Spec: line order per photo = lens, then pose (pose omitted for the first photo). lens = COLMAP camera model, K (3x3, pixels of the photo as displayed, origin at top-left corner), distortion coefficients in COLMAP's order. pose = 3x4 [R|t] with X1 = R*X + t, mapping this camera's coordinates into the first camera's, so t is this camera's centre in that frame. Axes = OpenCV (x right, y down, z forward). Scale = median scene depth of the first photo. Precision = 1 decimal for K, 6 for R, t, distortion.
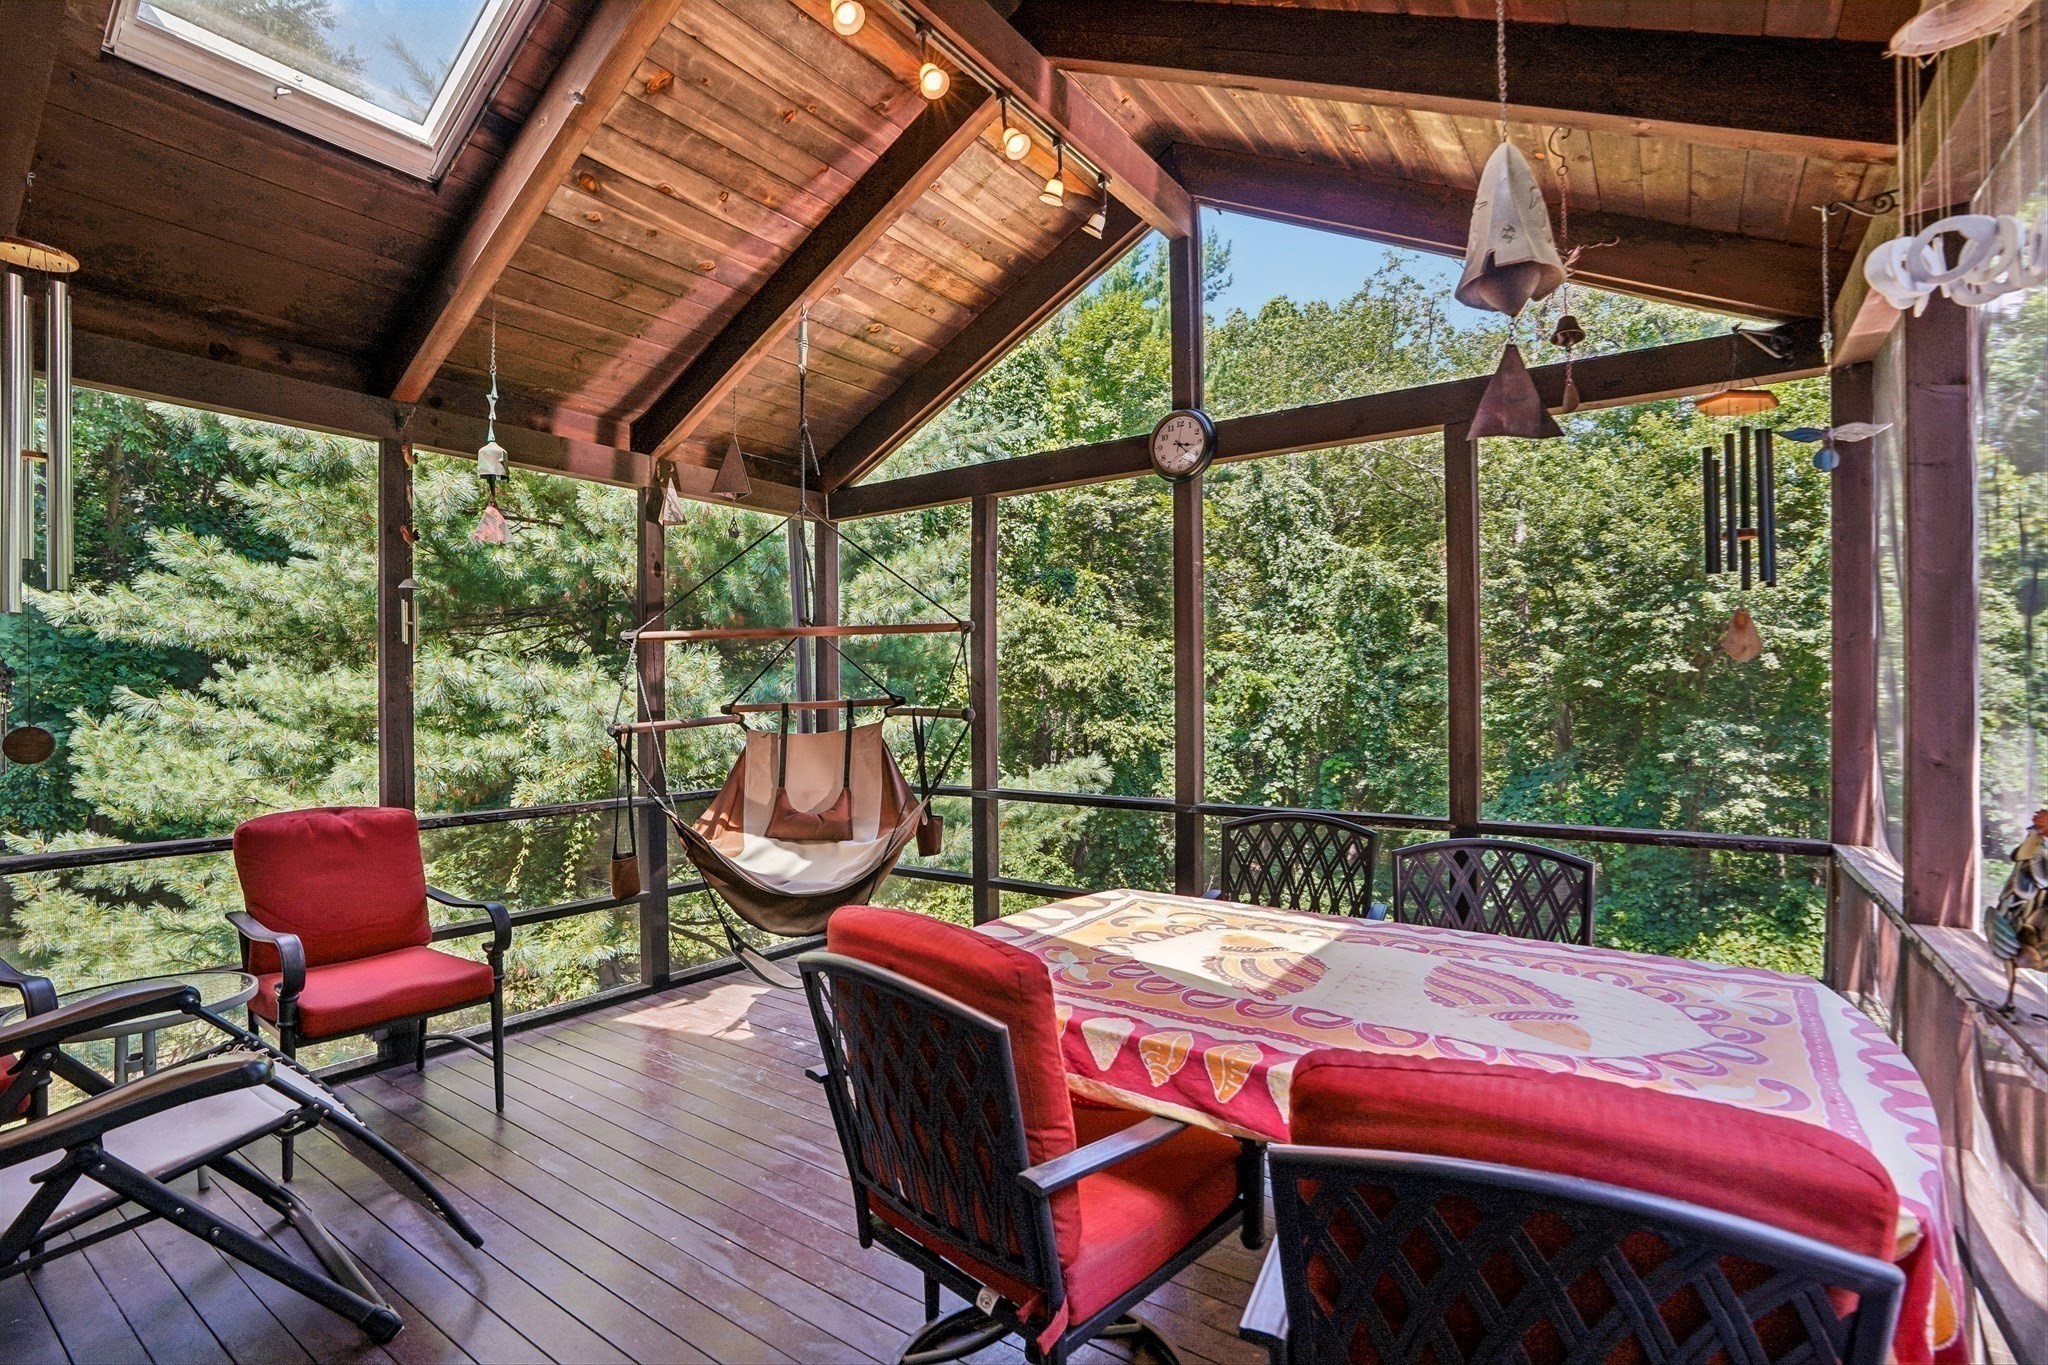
lens RADIAL K [[948.0, 0, 1034.4], [0, 948.0, 692.4], [0, 0, 1]] dist [-0.038815, 0.019573]
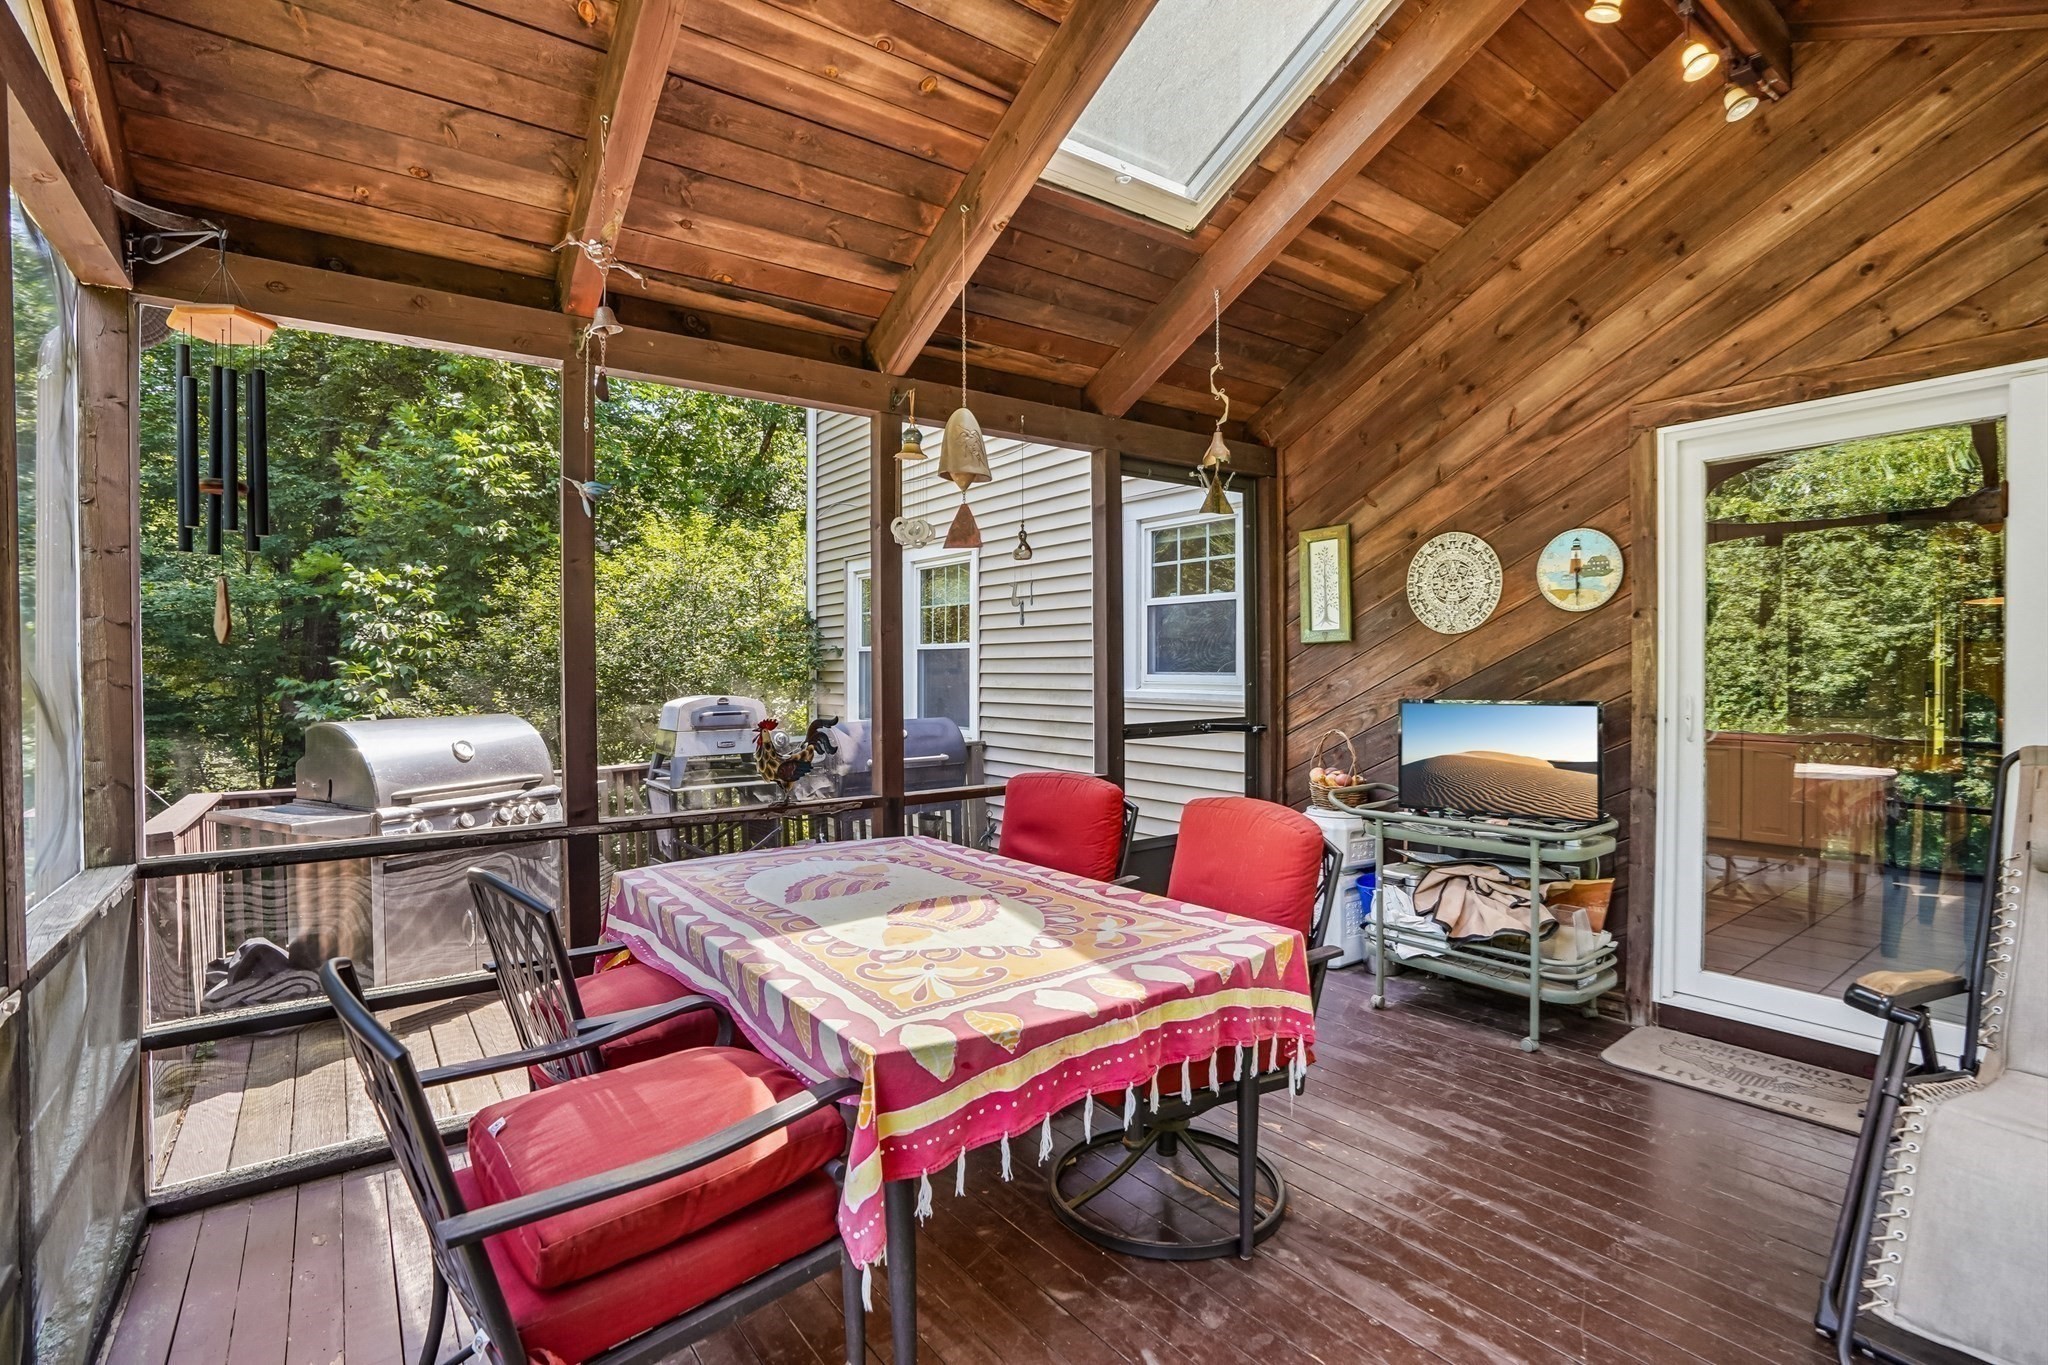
lens RADIAL K [[948.0, 0, 1022.9], [0, 948.0, 680.6], [0, 0, 1]] dist [-0.038815, 0.019573]
pose [[-0.944948, 0.006144, 0.327163, -0.192657], [0.013363, 0.999714, 0.019823, -0.007250], [-0.326948, 0.023104, -0.944760, 1.808883]]
